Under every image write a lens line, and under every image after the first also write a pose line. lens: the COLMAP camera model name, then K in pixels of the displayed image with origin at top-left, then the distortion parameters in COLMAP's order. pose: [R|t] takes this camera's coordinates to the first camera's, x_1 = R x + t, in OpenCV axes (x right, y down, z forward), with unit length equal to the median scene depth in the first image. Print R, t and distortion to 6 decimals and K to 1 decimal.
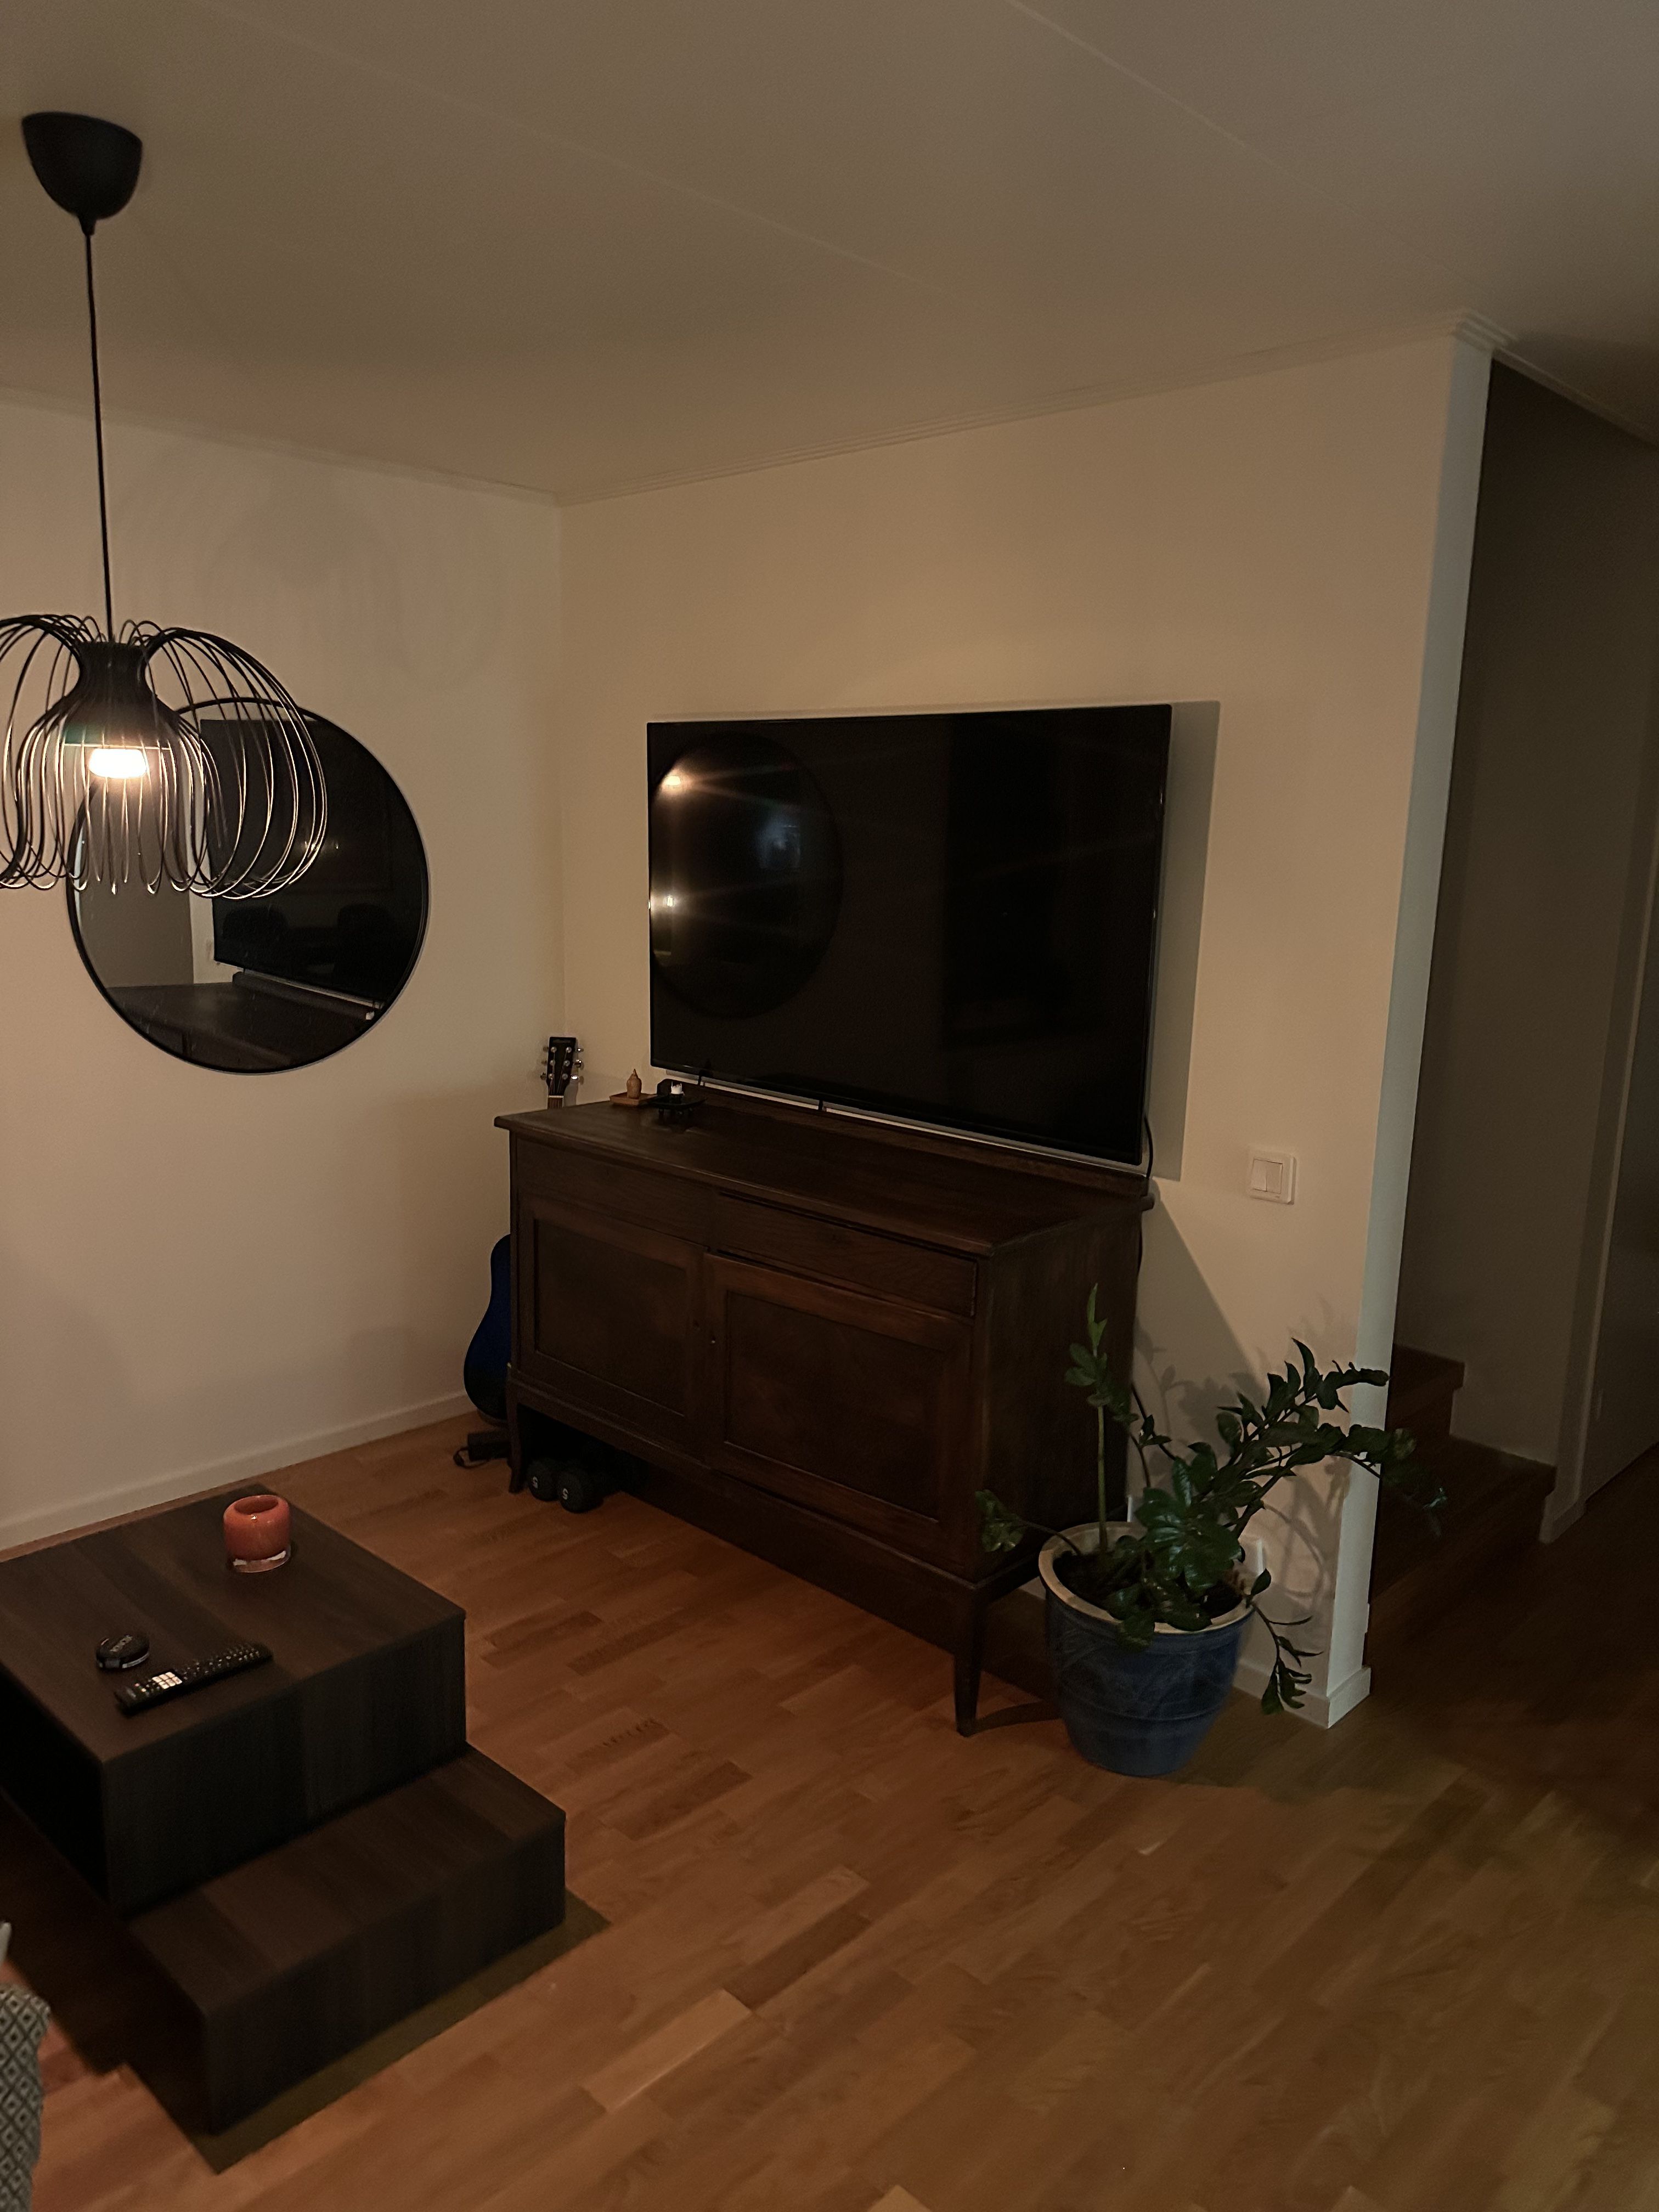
lens RADIAL K [[1561.9, 0, 829.5], [0, 1561.9, 1106.0], [0, 0, 1]] dist [-0.002031, -0.001102]
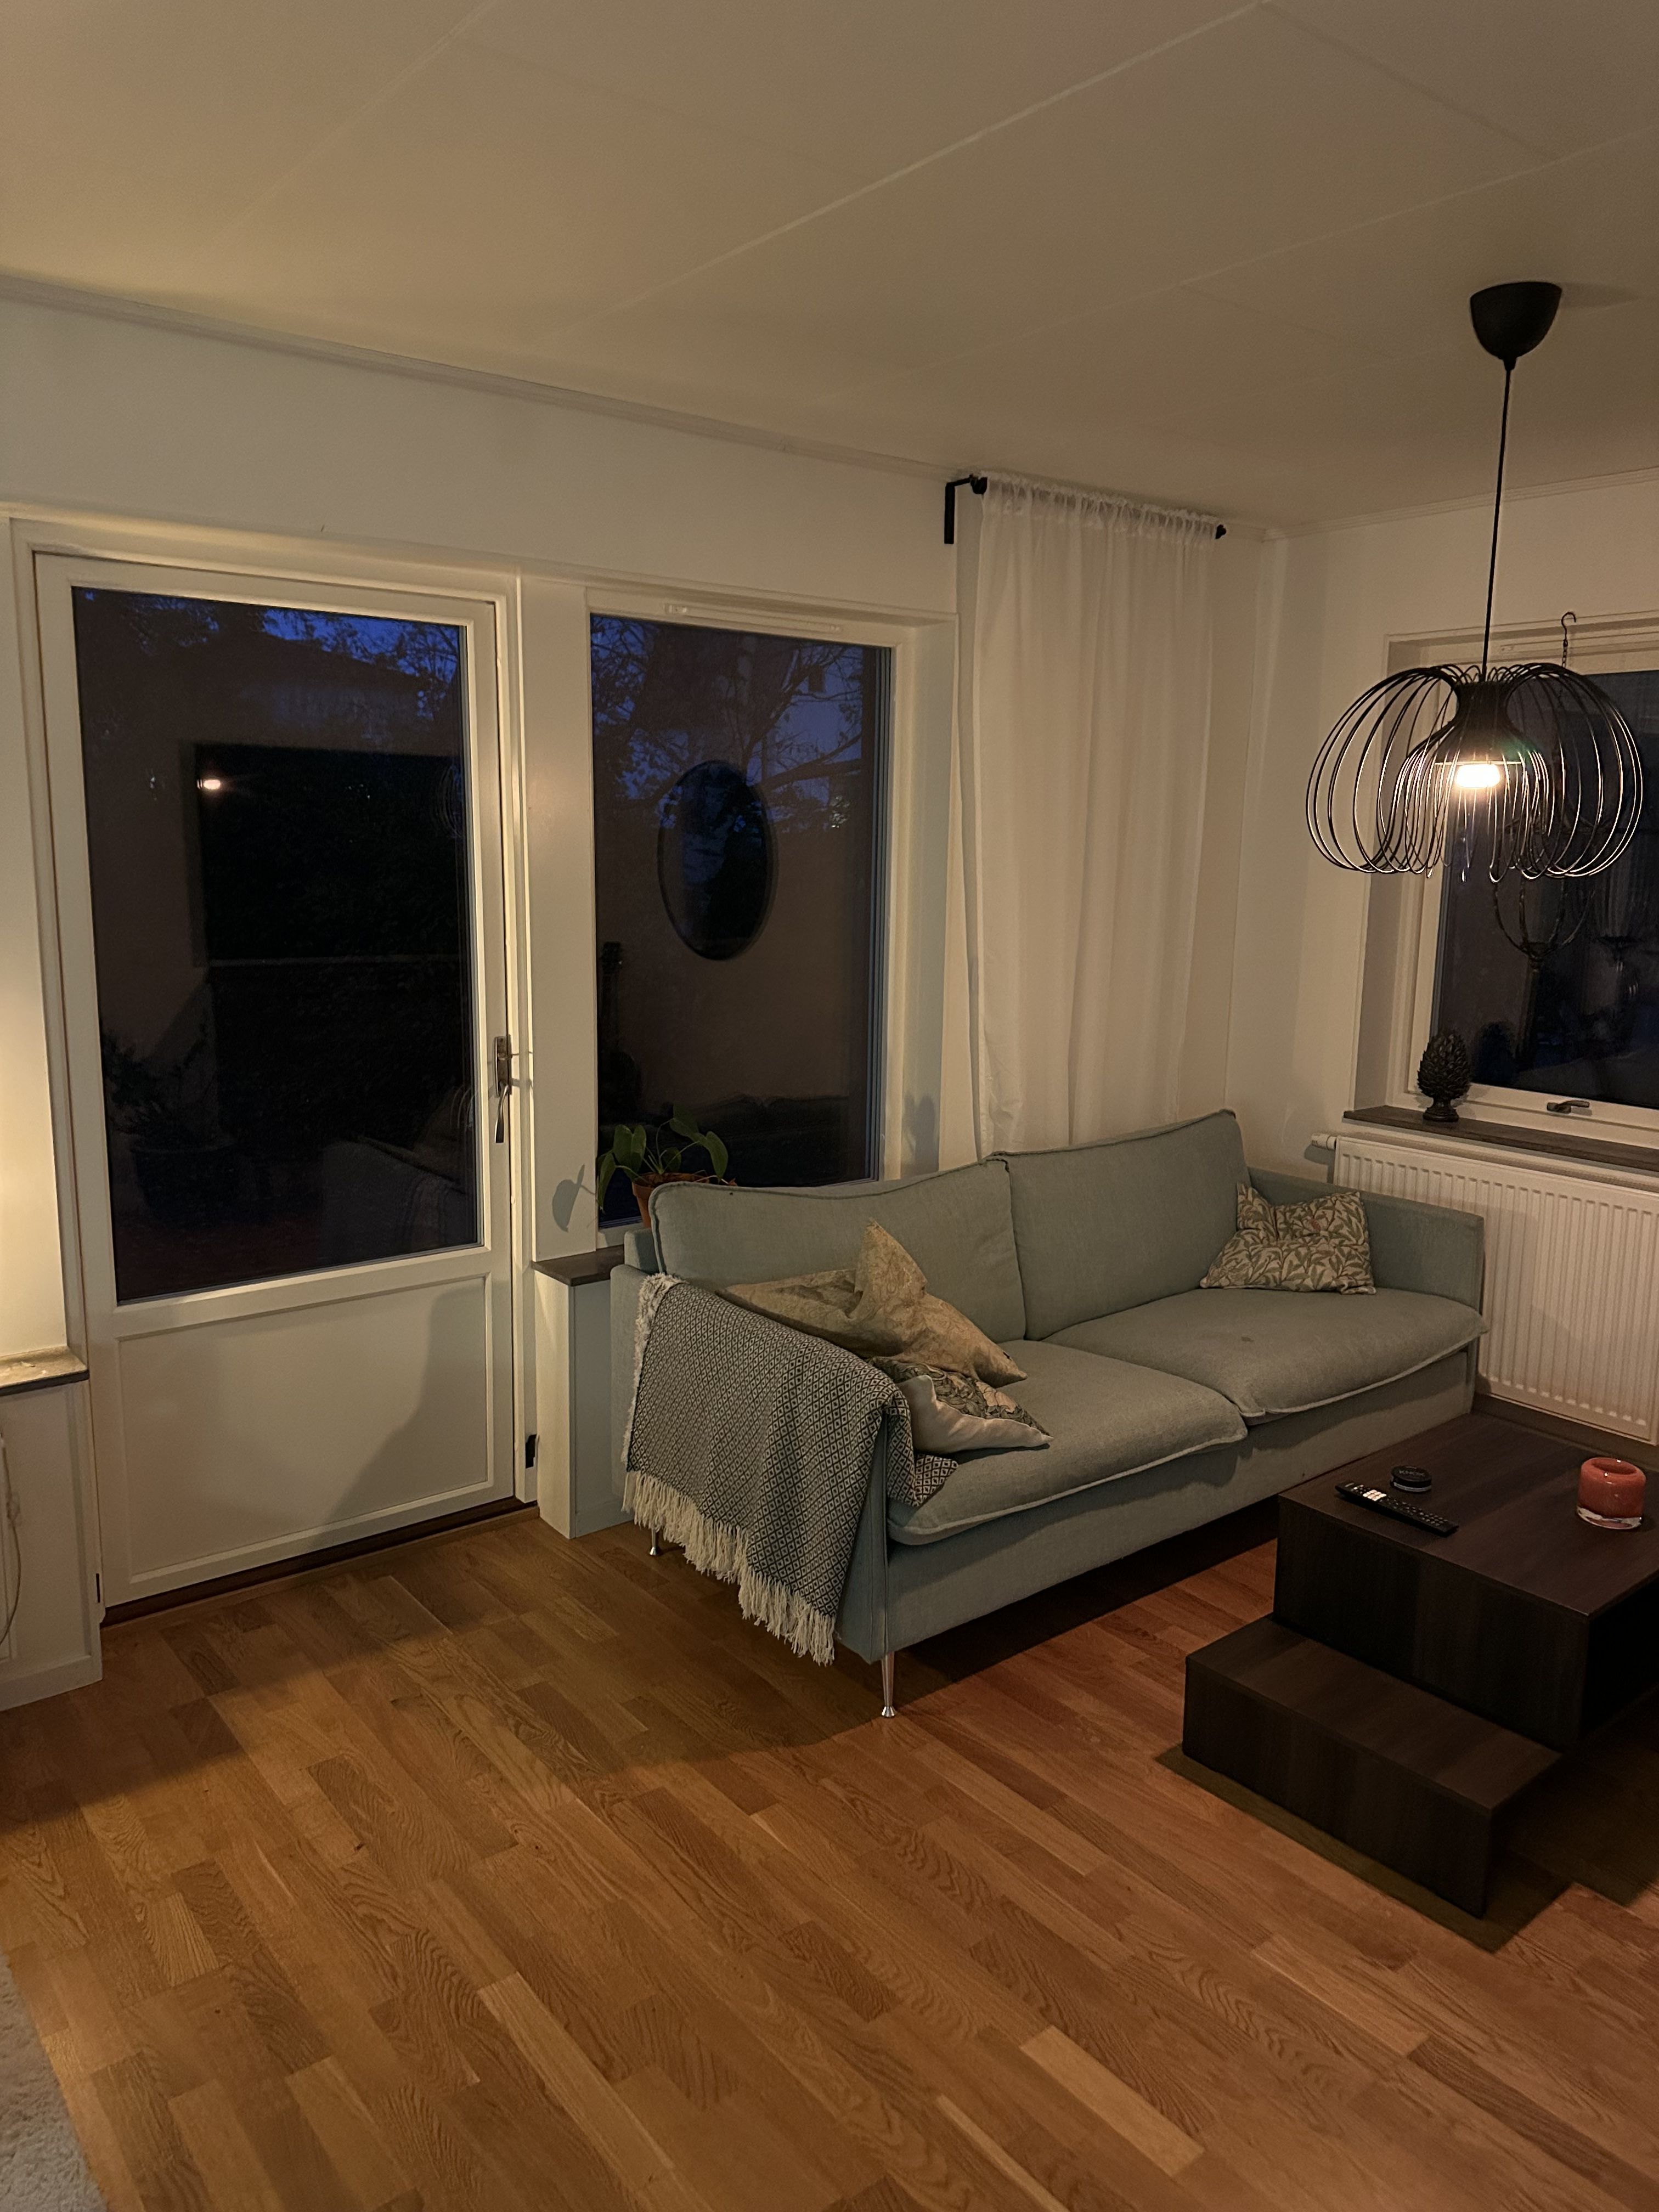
lens RADIAL K [[1556.6, 0, 829.5], [0, 1556.6, 1106.0], [0, 0, 1]] dist [-0.053063, -0.001346]
pose [[-0.140336, 0.149731, -0.978717, 0.889774], [-0.203366, 0.963063, 0.176497, -0.073964], [0.968993, 0.223807, -0.104702, 0.688157]]
